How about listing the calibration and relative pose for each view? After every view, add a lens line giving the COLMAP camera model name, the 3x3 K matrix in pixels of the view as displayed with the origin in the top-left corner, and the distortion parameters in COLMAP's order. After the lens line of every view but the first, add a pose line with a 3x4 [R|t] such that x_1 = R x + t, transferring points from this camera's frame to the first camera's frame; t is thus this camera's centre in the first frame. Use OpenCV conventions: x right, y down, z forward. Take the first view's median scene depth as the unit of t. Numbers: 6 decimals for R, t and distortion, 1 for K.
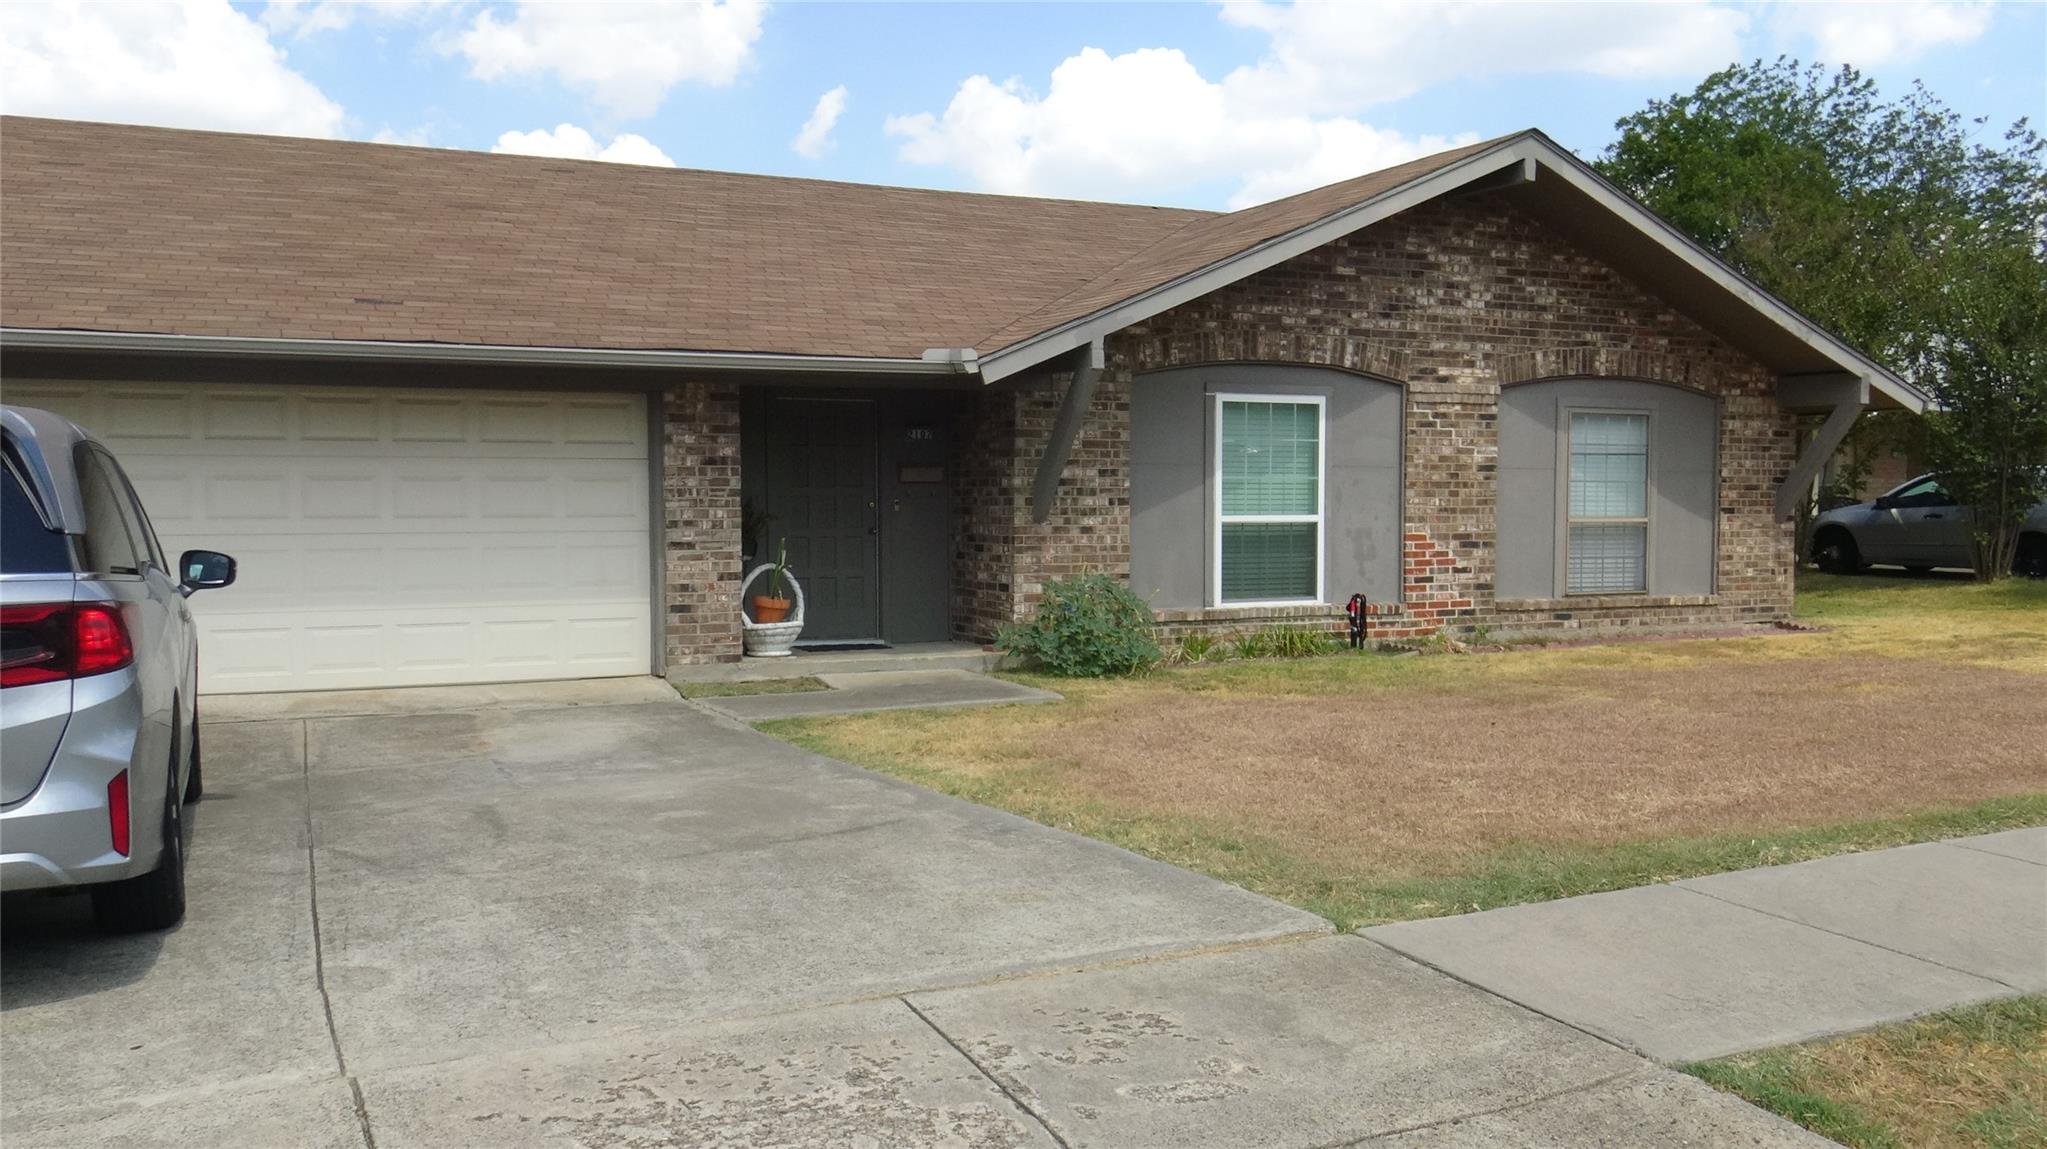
lens RADIAL K [[1635.0, 0, 1019.6], [0, 1635.0, 584.5], [0, 0, 1]] dist [-0.008470, 0.011993]
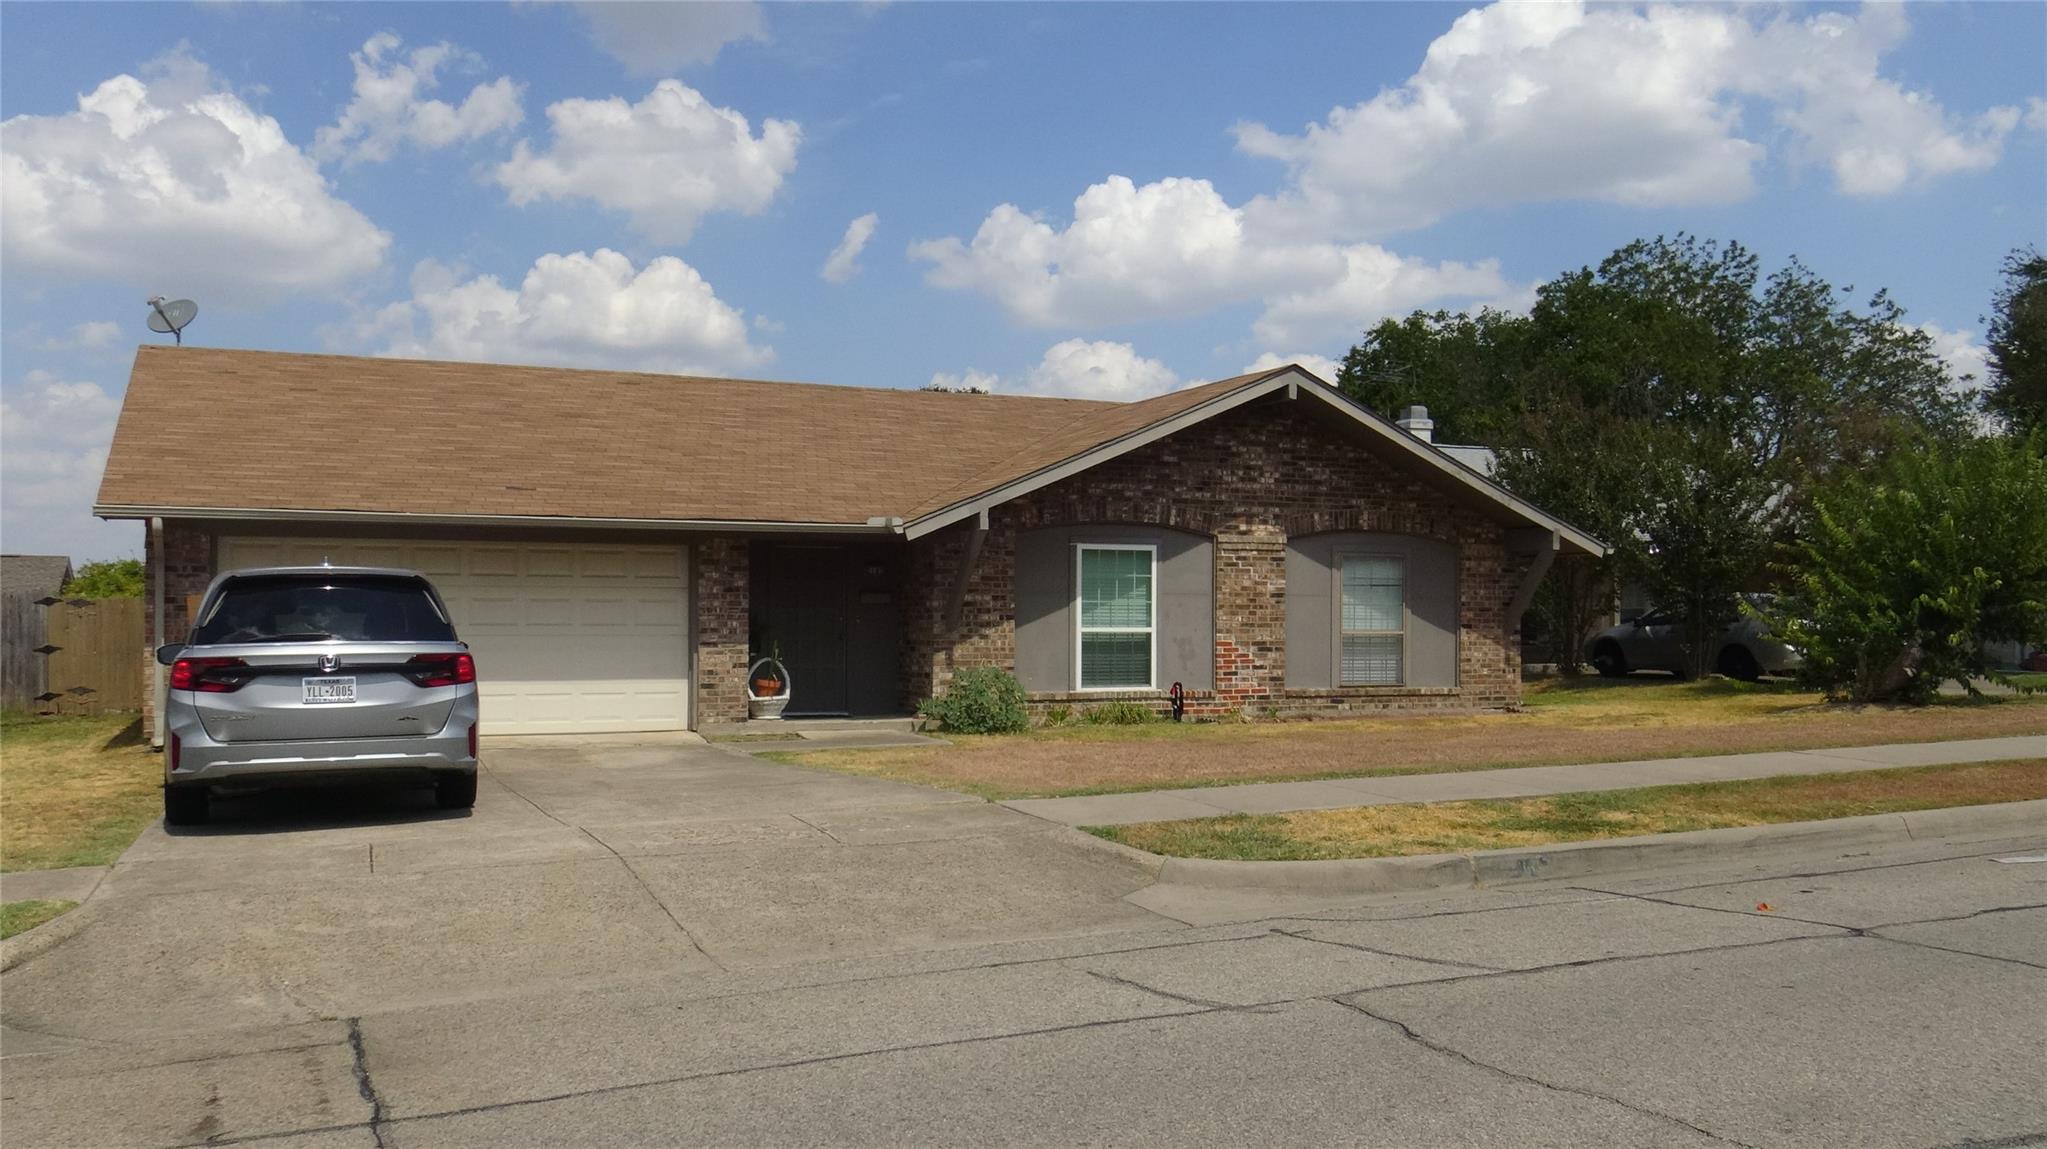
lens RADIAL K [[1635.0, 0, 1031.7], [0, 1635.0, 569.7], [0, 0, 1]] dist [-0.008470, 0.011993]
pose [[0.999951, 0.004166, -0.009022, 0.088837], [-0.004891, 0.996627, -0.081919, 0.024780], [0.008651, 0.081959, 0.996598, -0.431474]]
